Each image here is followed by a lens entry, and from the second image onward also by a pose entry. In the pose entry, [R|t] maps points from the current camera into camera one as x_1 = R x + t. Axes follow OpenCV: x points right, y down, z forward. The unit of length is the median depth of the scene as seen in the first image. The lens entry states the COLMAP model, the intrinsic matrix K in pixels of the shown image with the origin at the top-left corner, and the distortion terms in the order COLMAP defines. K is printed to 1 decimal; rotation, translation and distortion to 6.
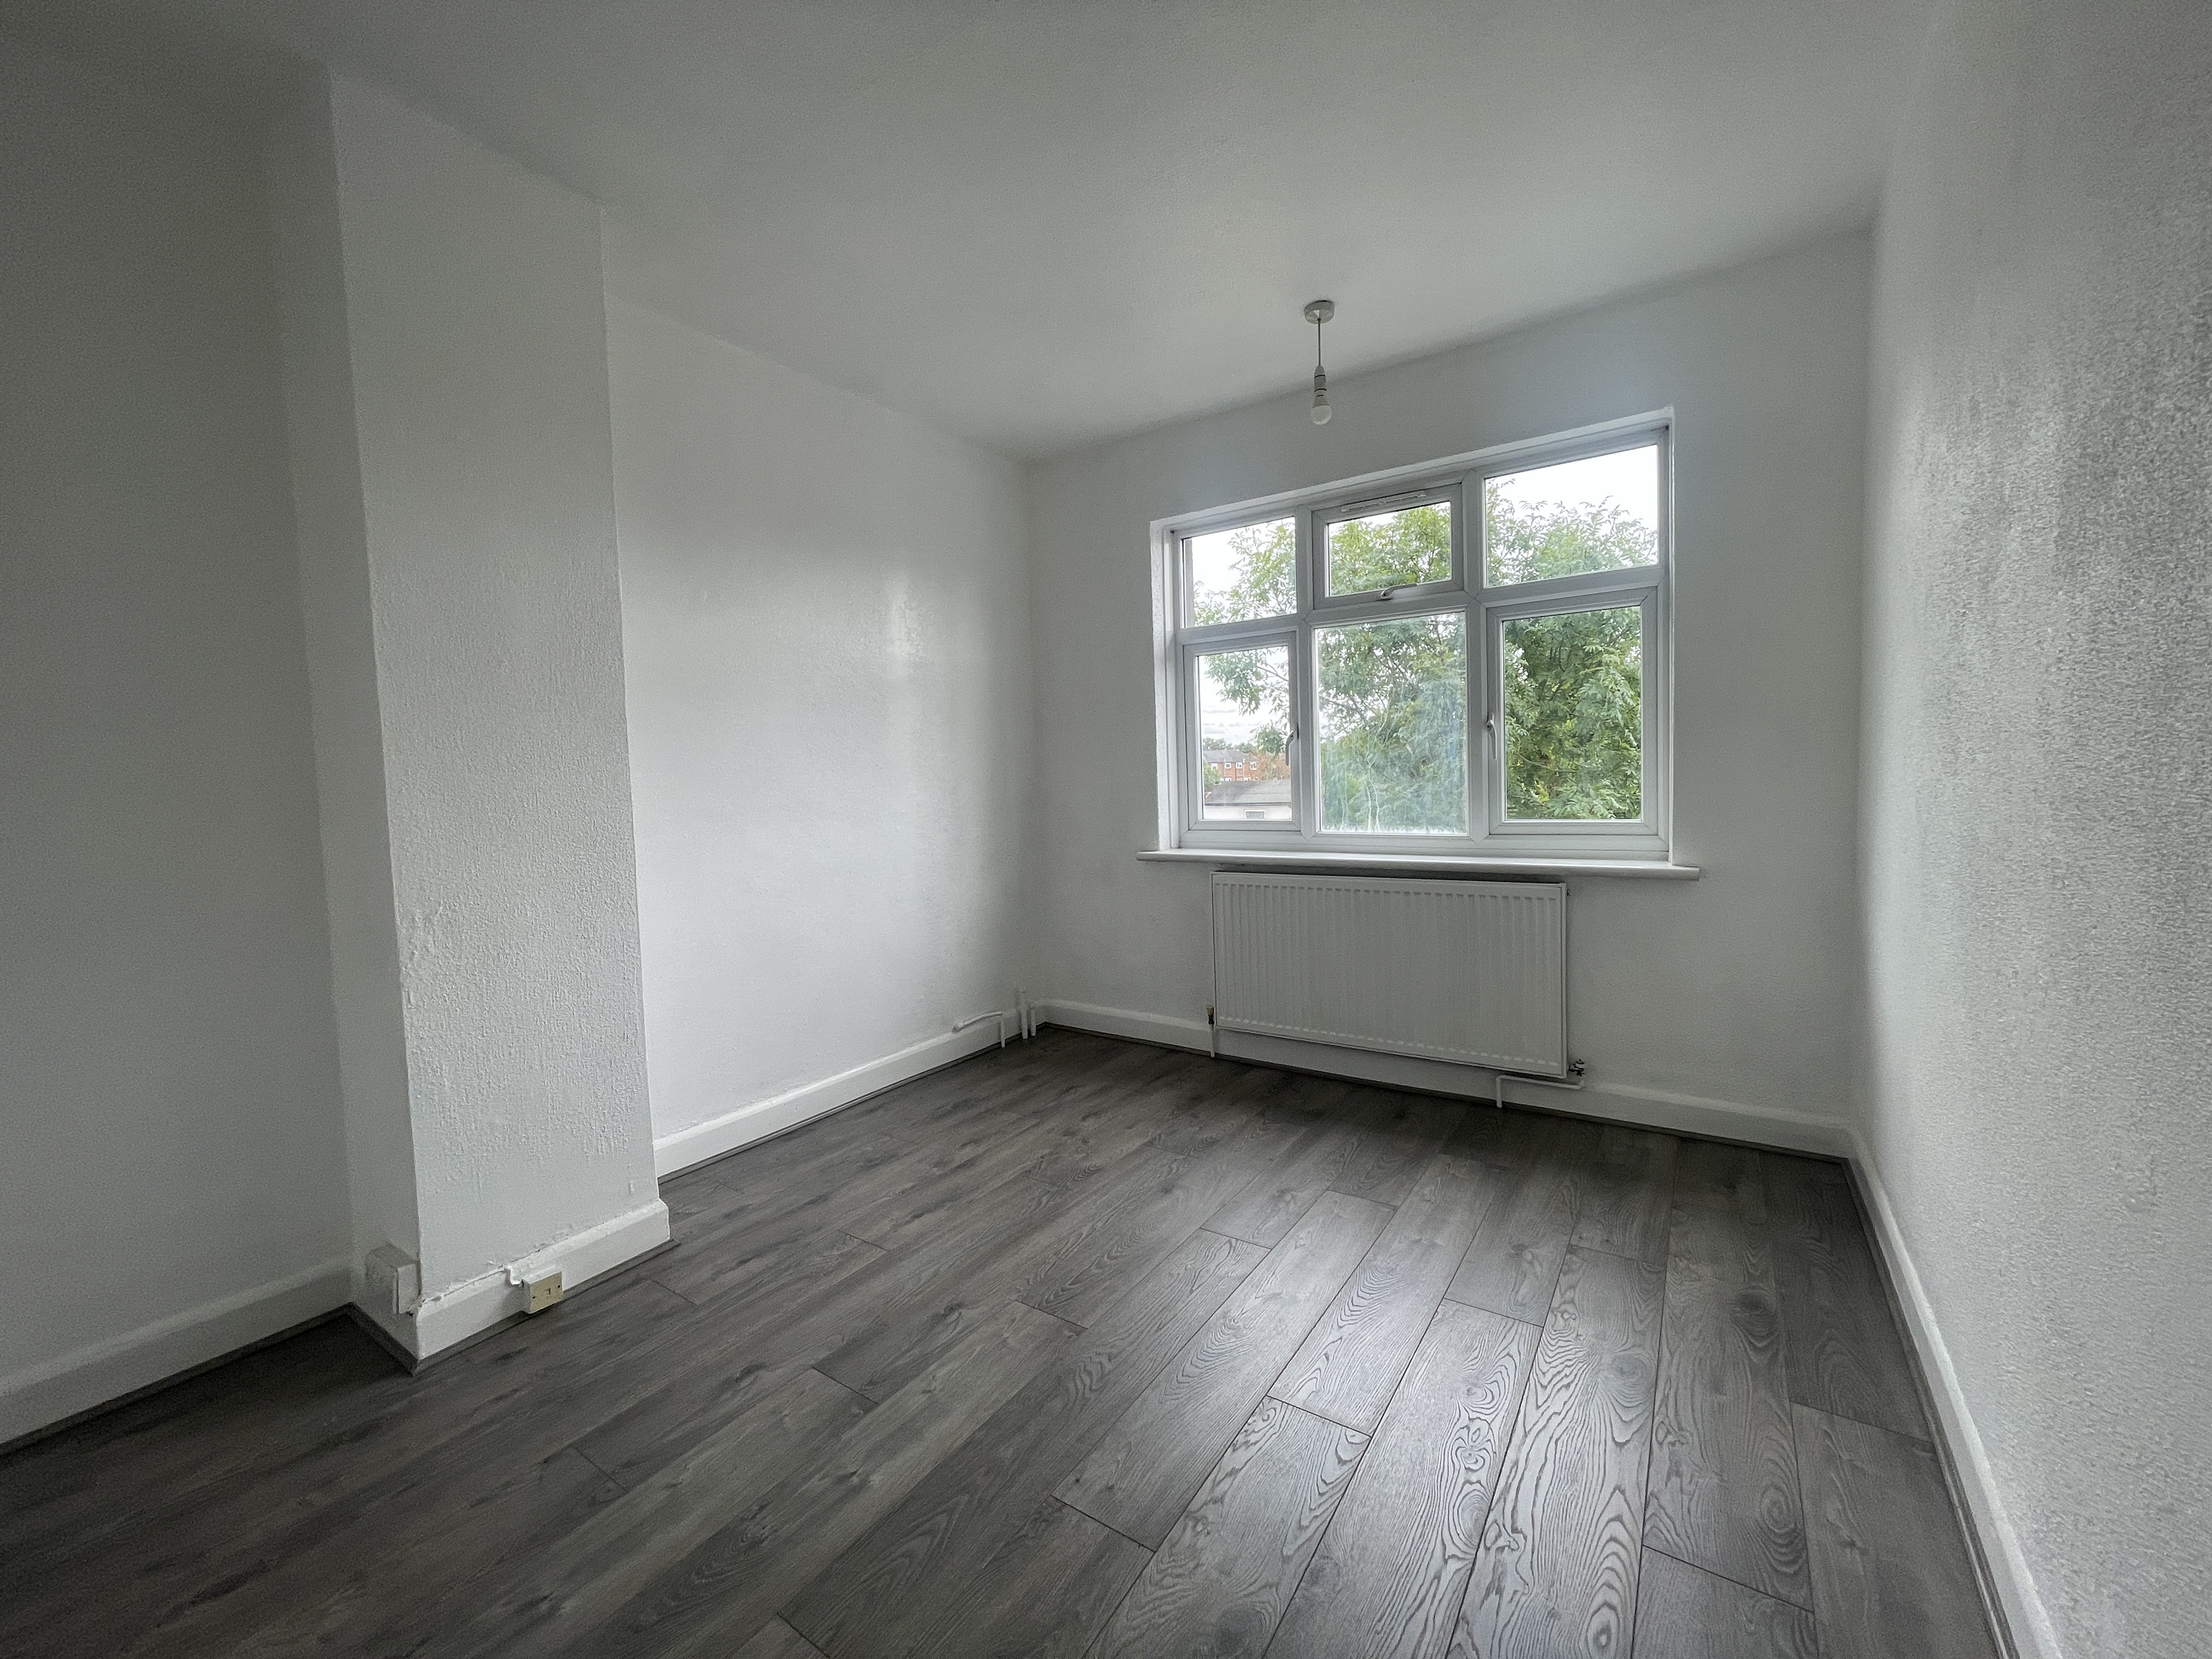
lens RADIAL K [[889.0, 0, 1094.3], [0, 889.0, 820.3], [0, 0, 1]] dist [0.000051, -0.000035]
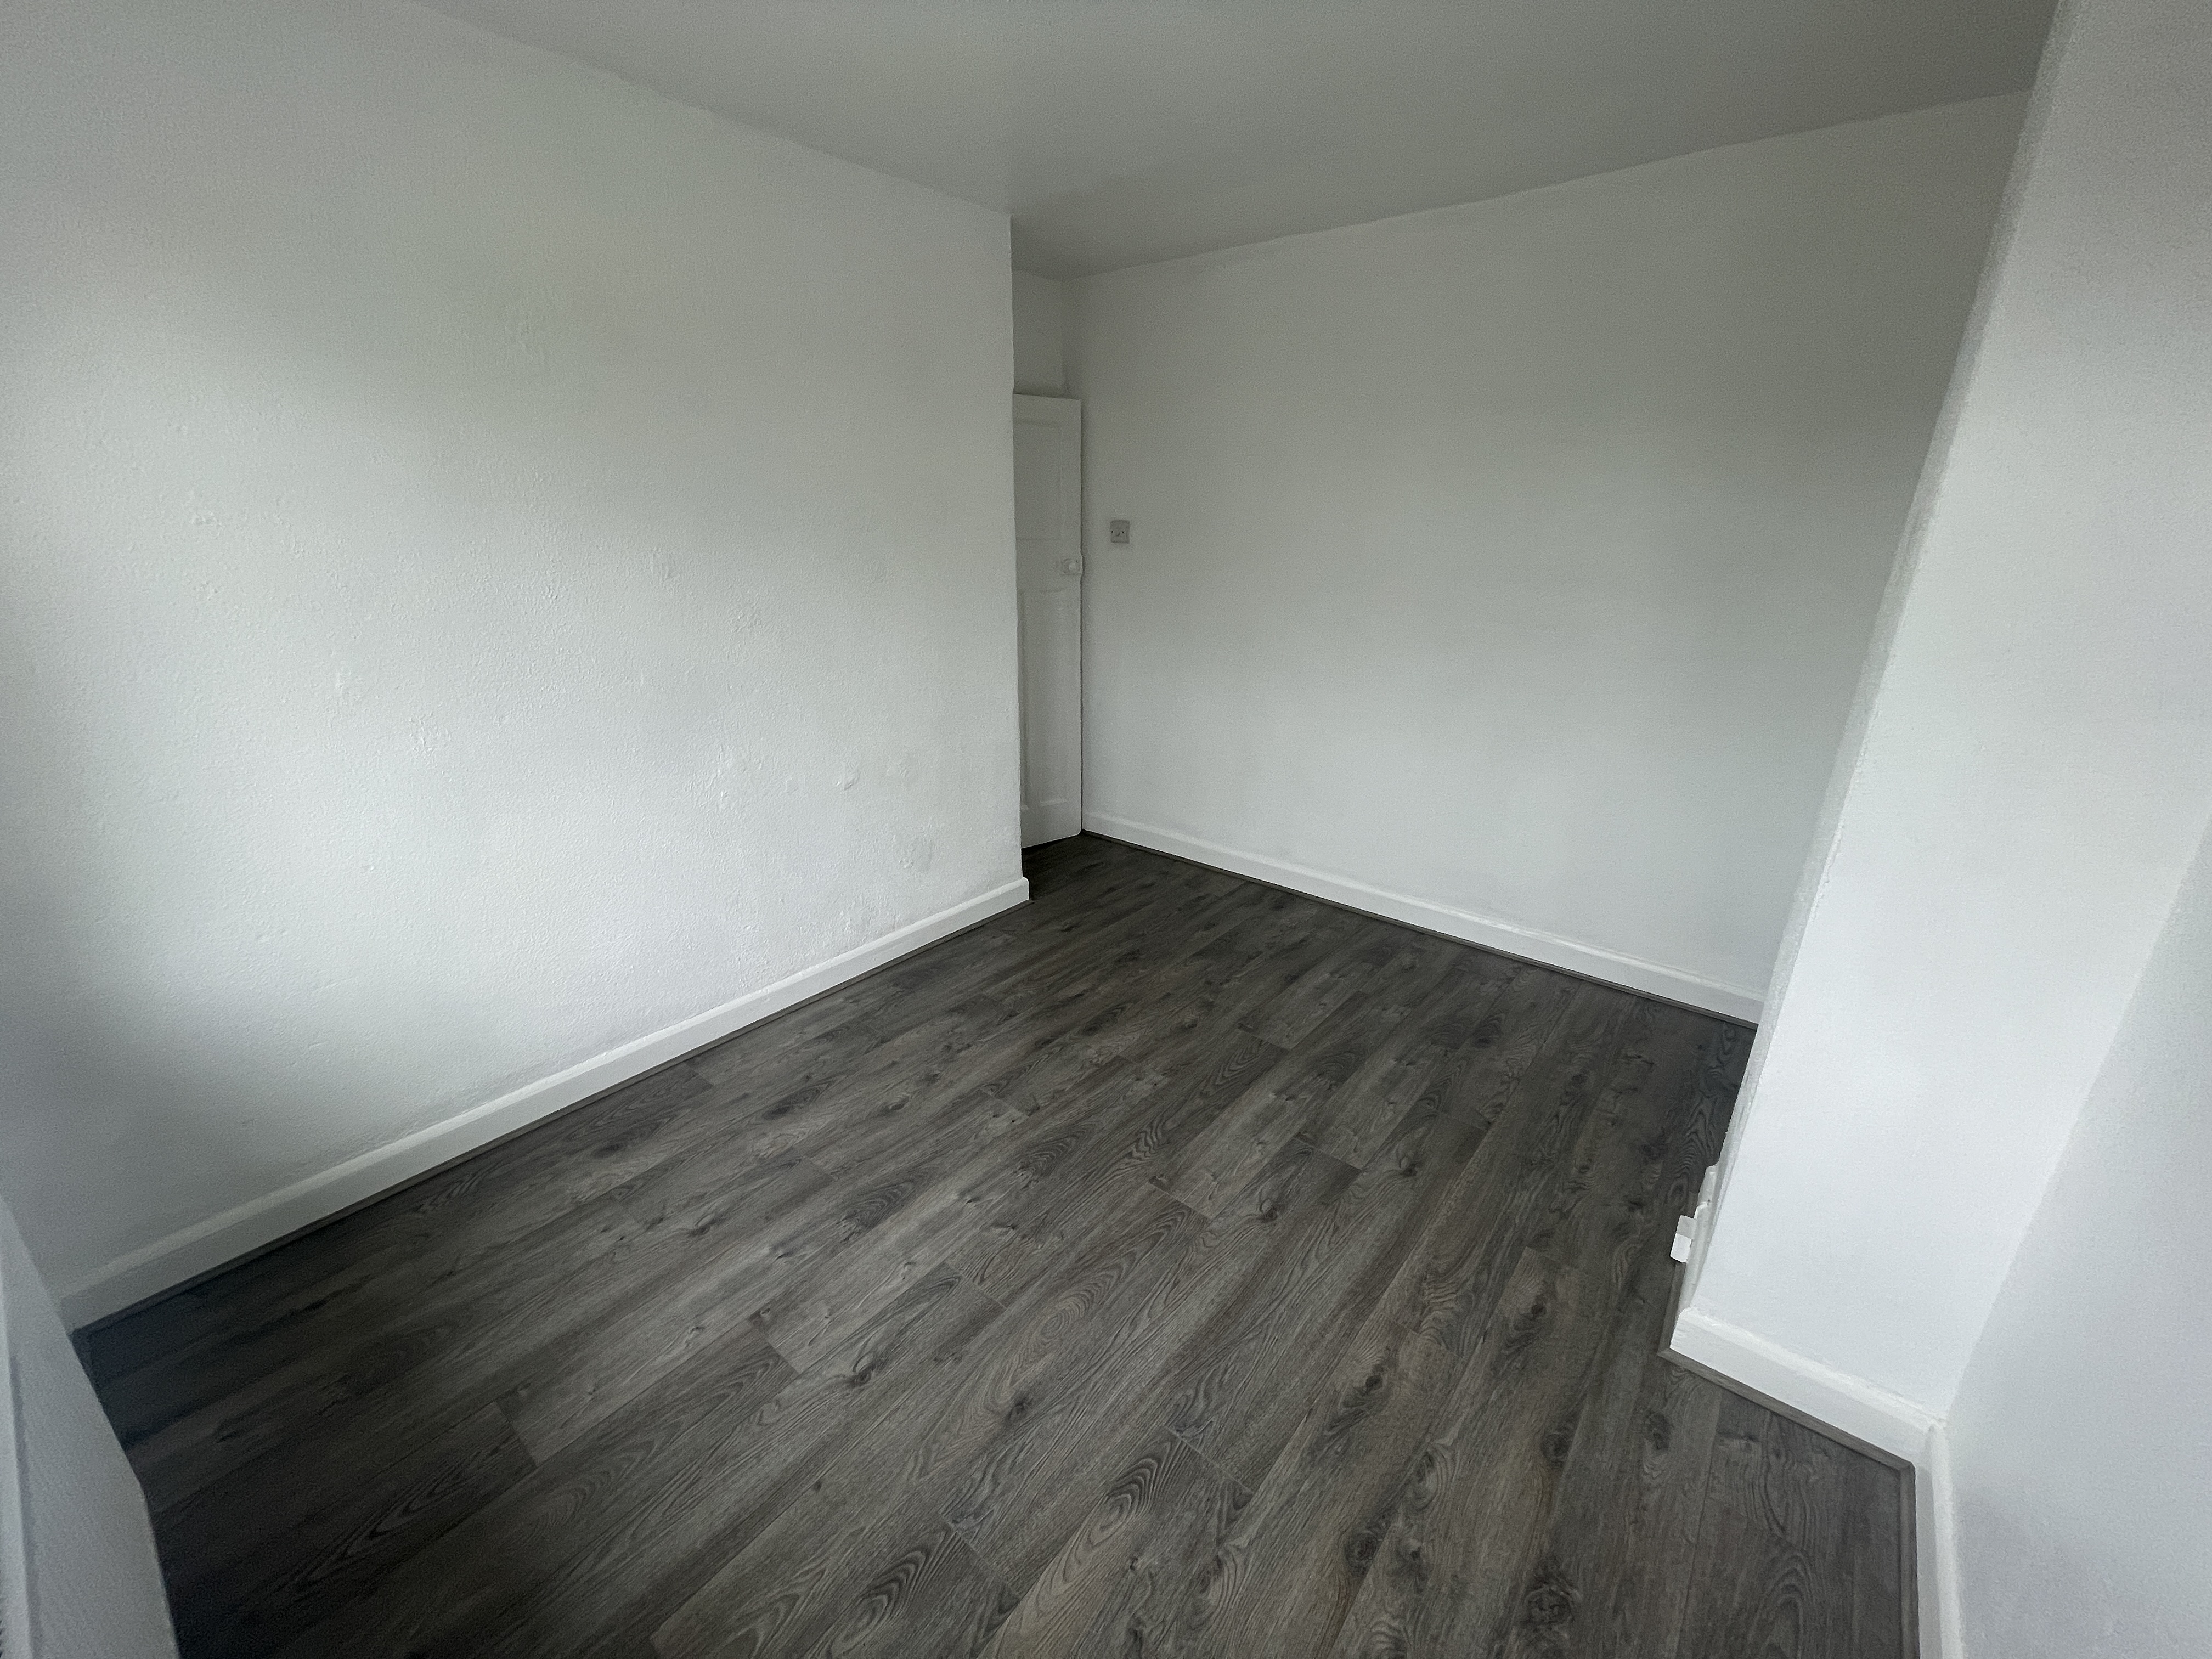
lens RADIAL K [[889.0, 0, 1094.3], [0, 889.0, 820.3], [0, 0, 1]] dist [0.000051, -0.000035]
pose [[-0.995751, -0.007613, 0.091771, -0.037602], [0.027190, 0.927838, 0.371990, -0.283890], [-0.087981, 0.372905, -0.923689, 1.669469]]
